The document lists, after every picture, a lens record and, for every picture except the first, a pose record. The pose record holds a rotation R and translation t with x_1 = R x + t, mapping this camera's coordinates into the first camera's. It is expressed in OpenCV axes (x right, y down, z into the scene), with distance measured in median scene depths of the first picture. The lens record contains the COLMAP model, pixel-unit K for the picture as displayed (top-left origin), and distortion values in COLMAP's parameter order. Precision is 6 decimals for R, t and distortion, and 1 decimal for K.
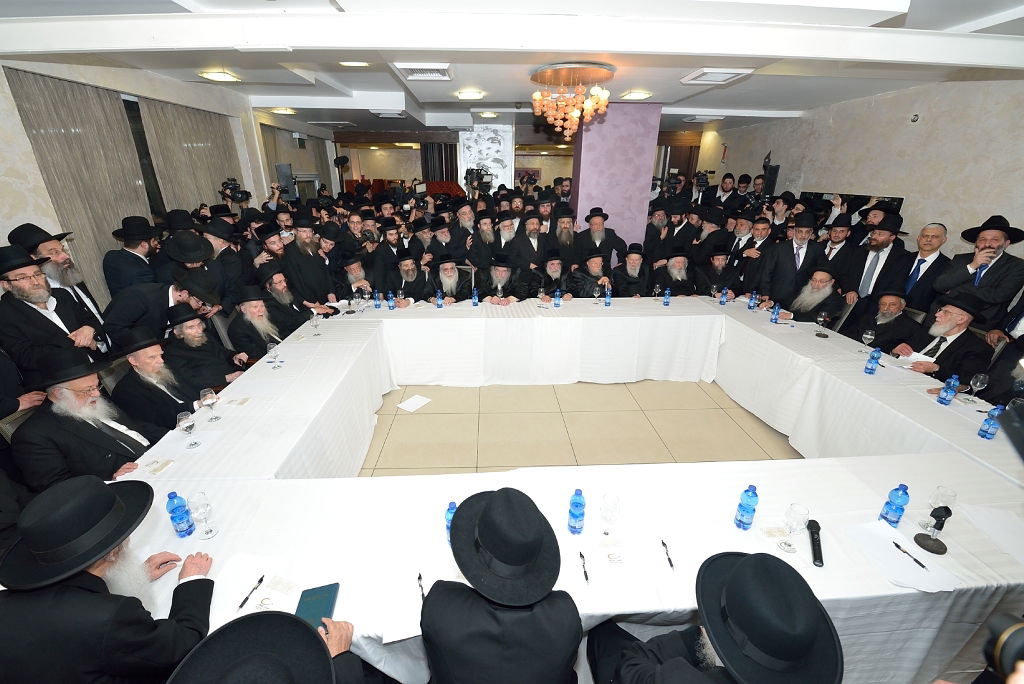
lens RADIAL K [[410.1, 0, 506.5], [0, 410.1, 343.2], [0, 0, 1]] dist [-0.017110, -0.000443]
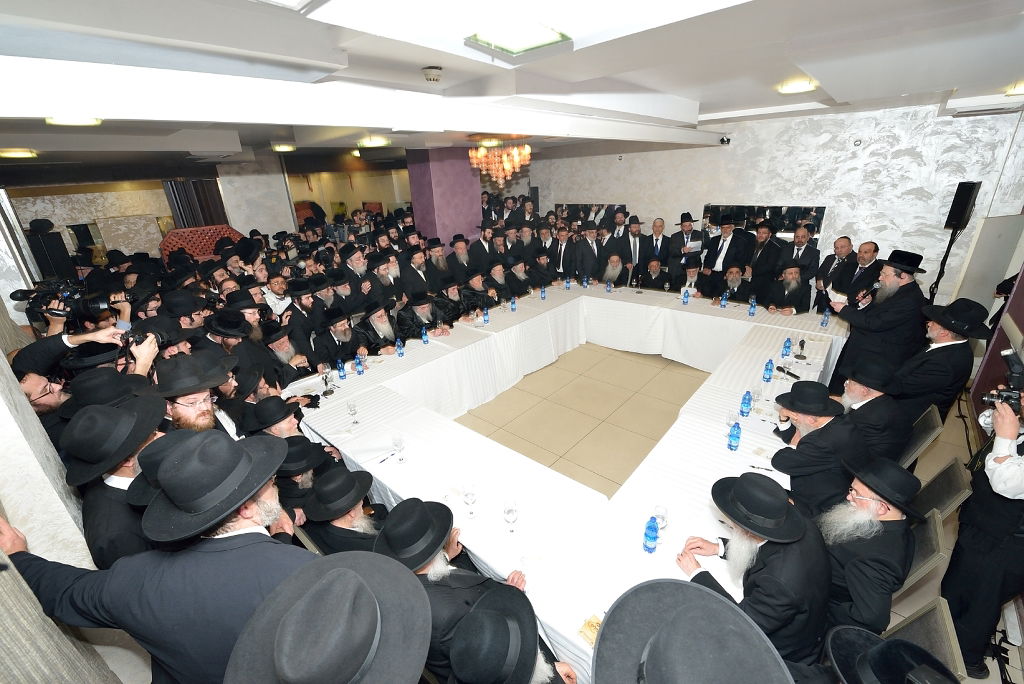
lens RADIAL K [[410.1, 0, 506.5], [0, 410.1, 343.2], [0, 0, 1]] dist [-0.017110, -0.000443]
pose [[0.699838, -0.302825, 0.646935, -0.640075], [0.315820, 0.943533, 0.100014, -0.140207], [-0.640691, 0.134321, 0.755958, 0.100675]]
